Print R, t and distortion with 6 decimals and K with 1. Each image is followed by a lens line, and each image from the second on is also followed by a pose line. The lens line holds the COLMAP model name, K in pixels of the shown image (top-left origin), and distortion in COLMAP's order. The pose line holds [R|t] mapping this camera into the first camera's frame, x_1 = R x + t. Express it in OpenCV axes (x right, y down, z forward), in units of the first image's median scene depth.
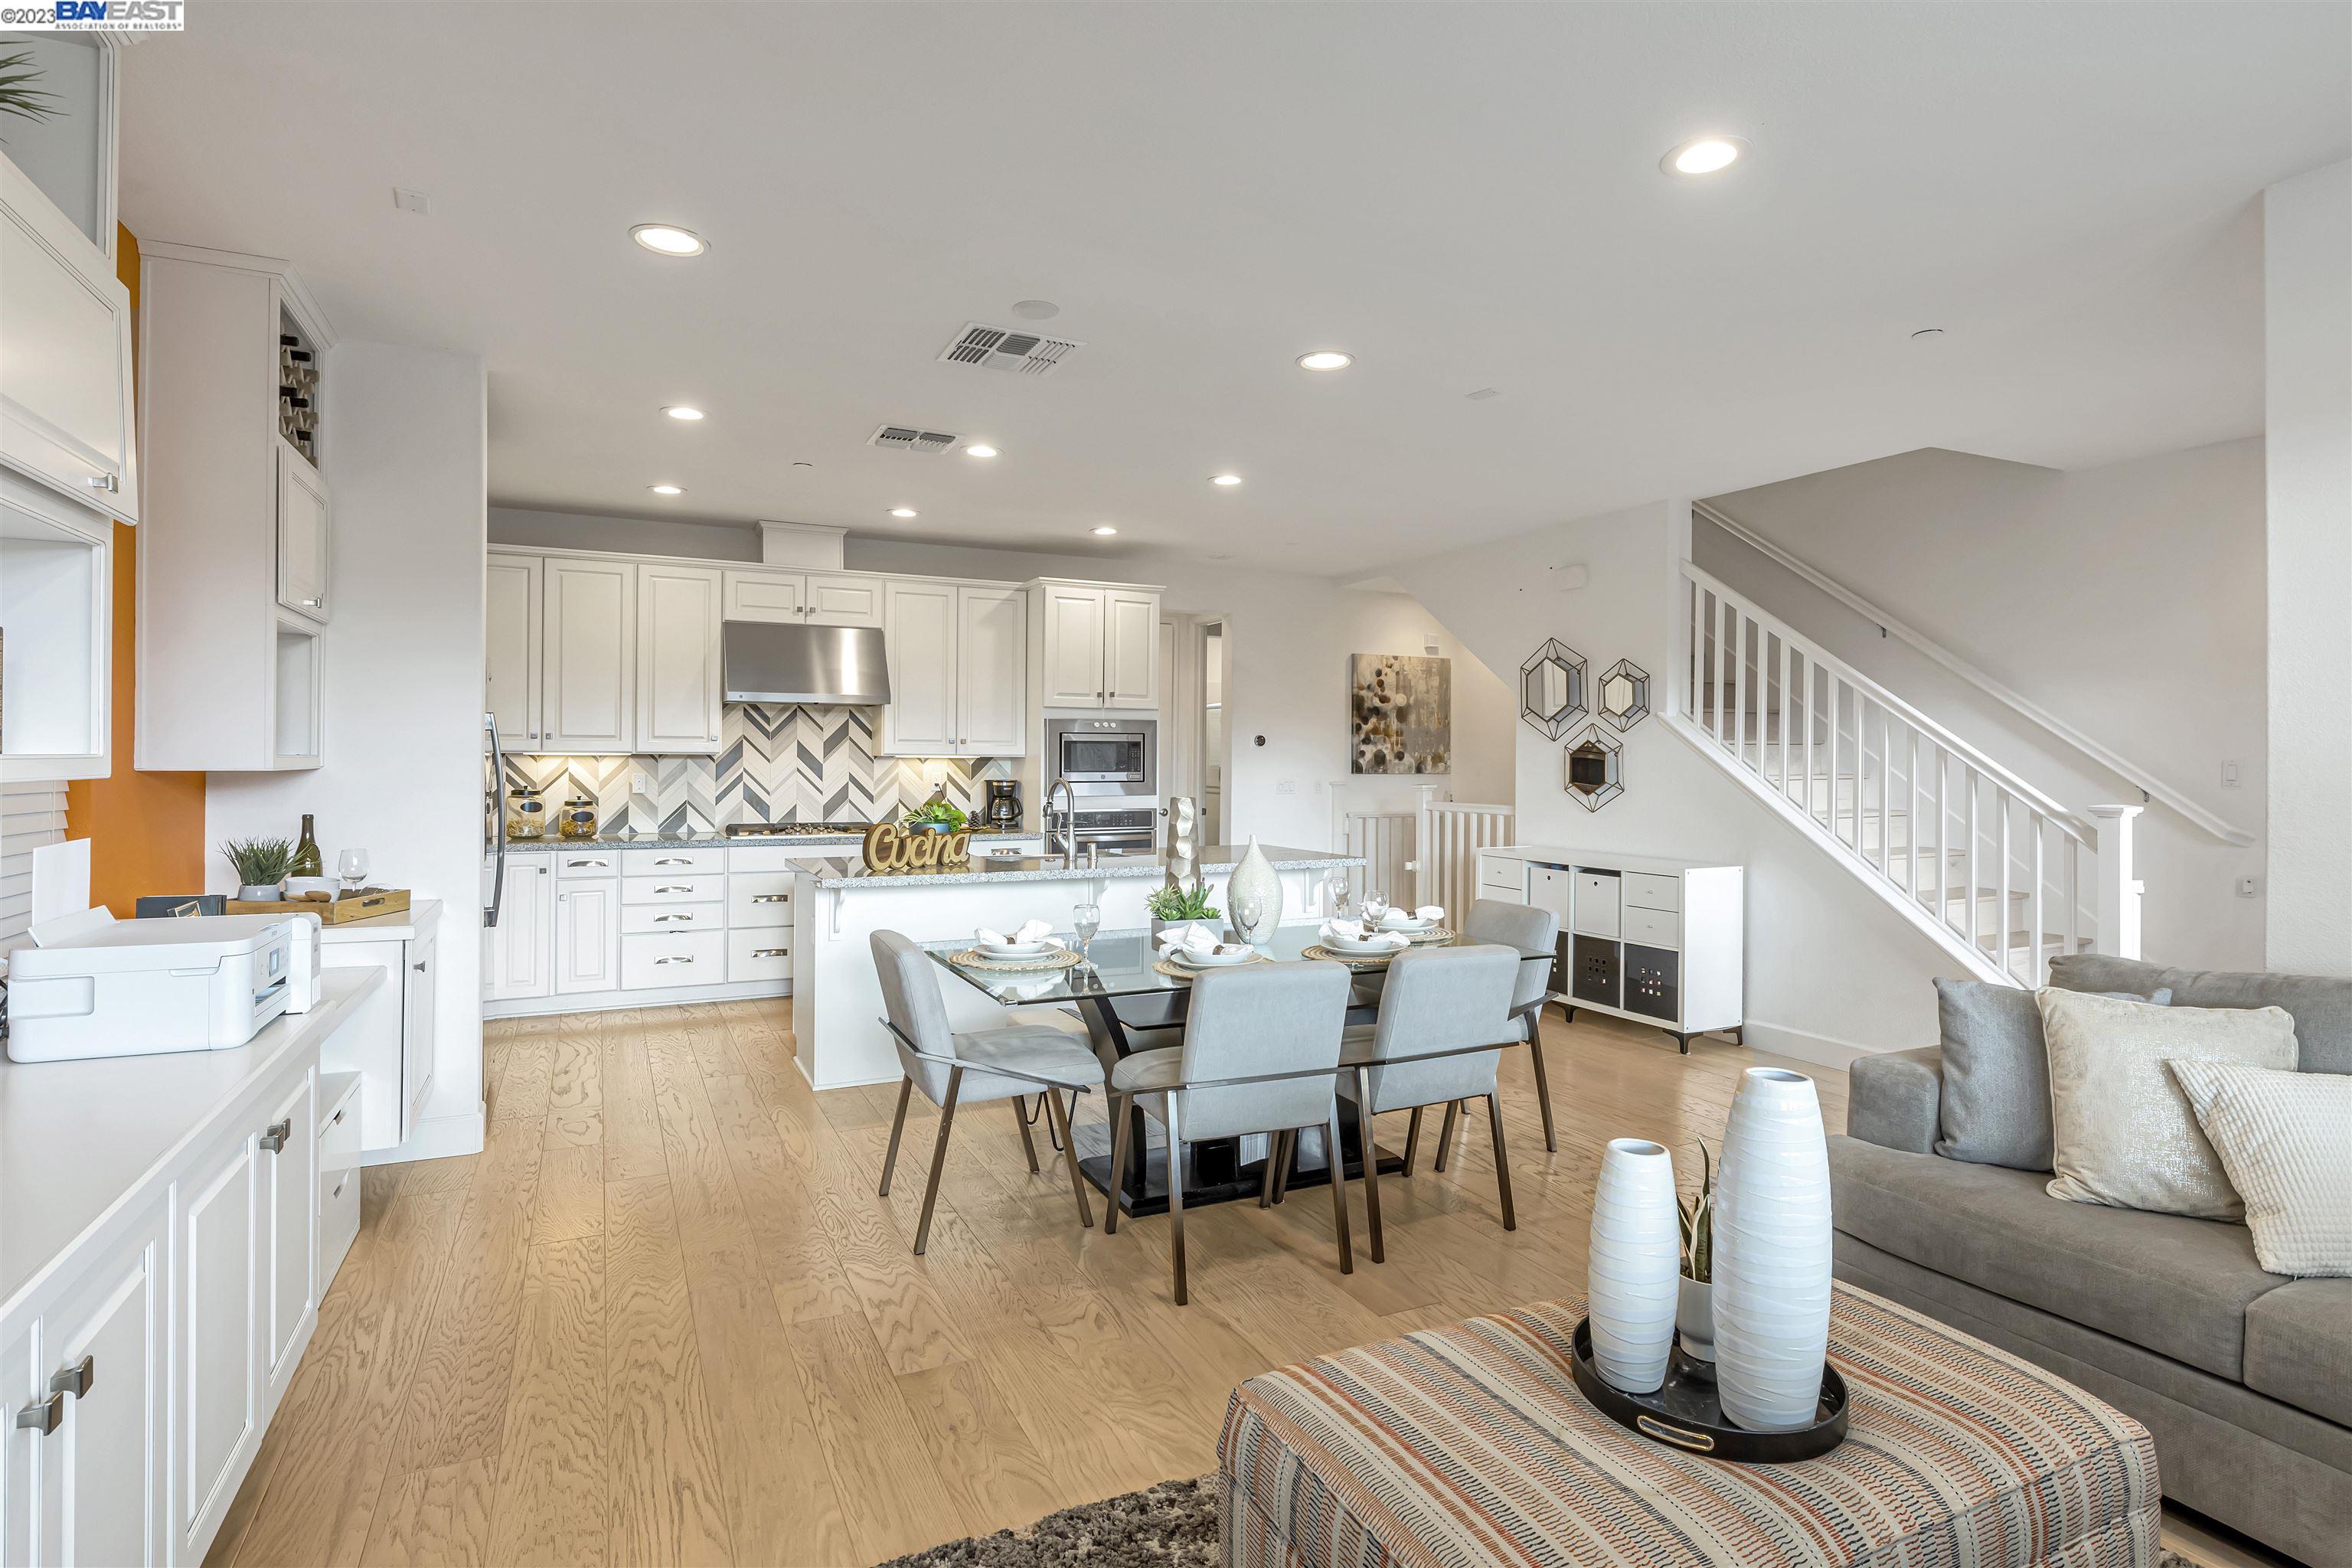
lens RADIAL K [[1190.8, 0, 1184.4], [0, 1190.8, 763.3], [0, 0, 1]] dist [-0.002697, -0.000725]
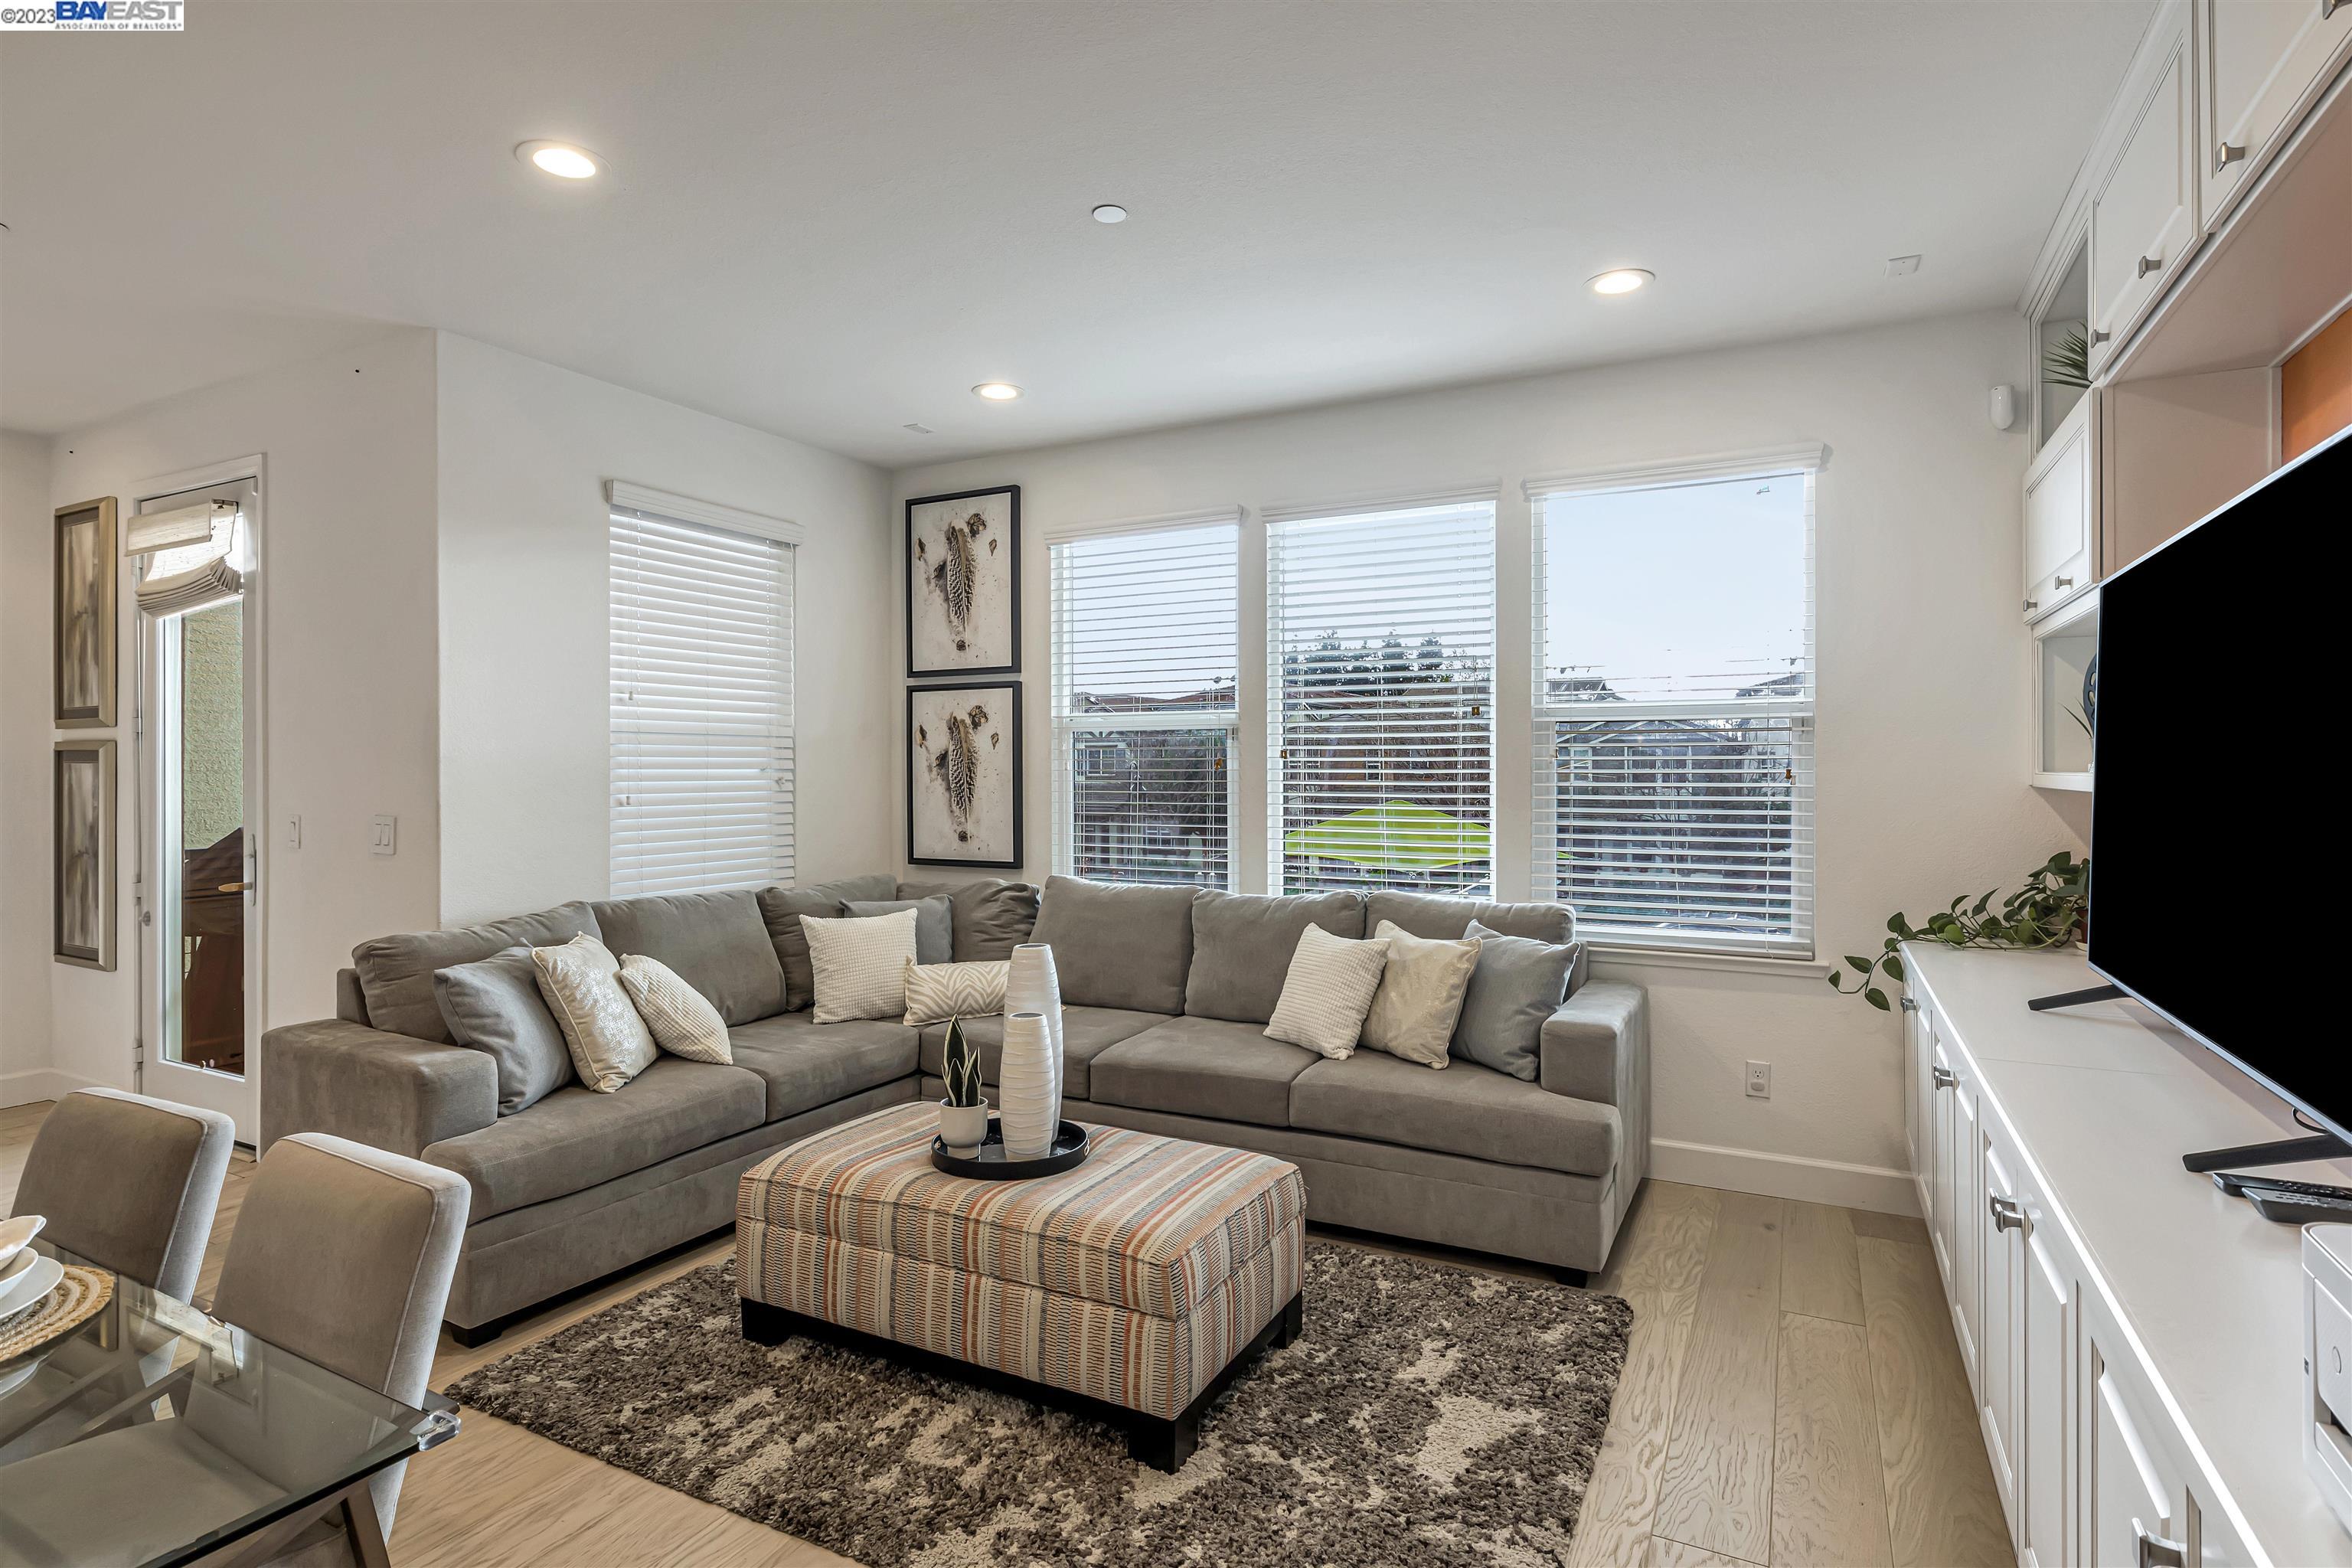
lens RADIAL K [[1190.8, 0, 1166.9], [0, 1190.8, 763.7], [0, 0, 1]] dist [-0.002697, -0.000725]
pose [[-0.583590, -0.003388, 0.812041, -0.251350], [0.001442, 0.999985, 0.005208, -0.004618], [-0.812047, 0.004210, -0.583577, 0.441041]]
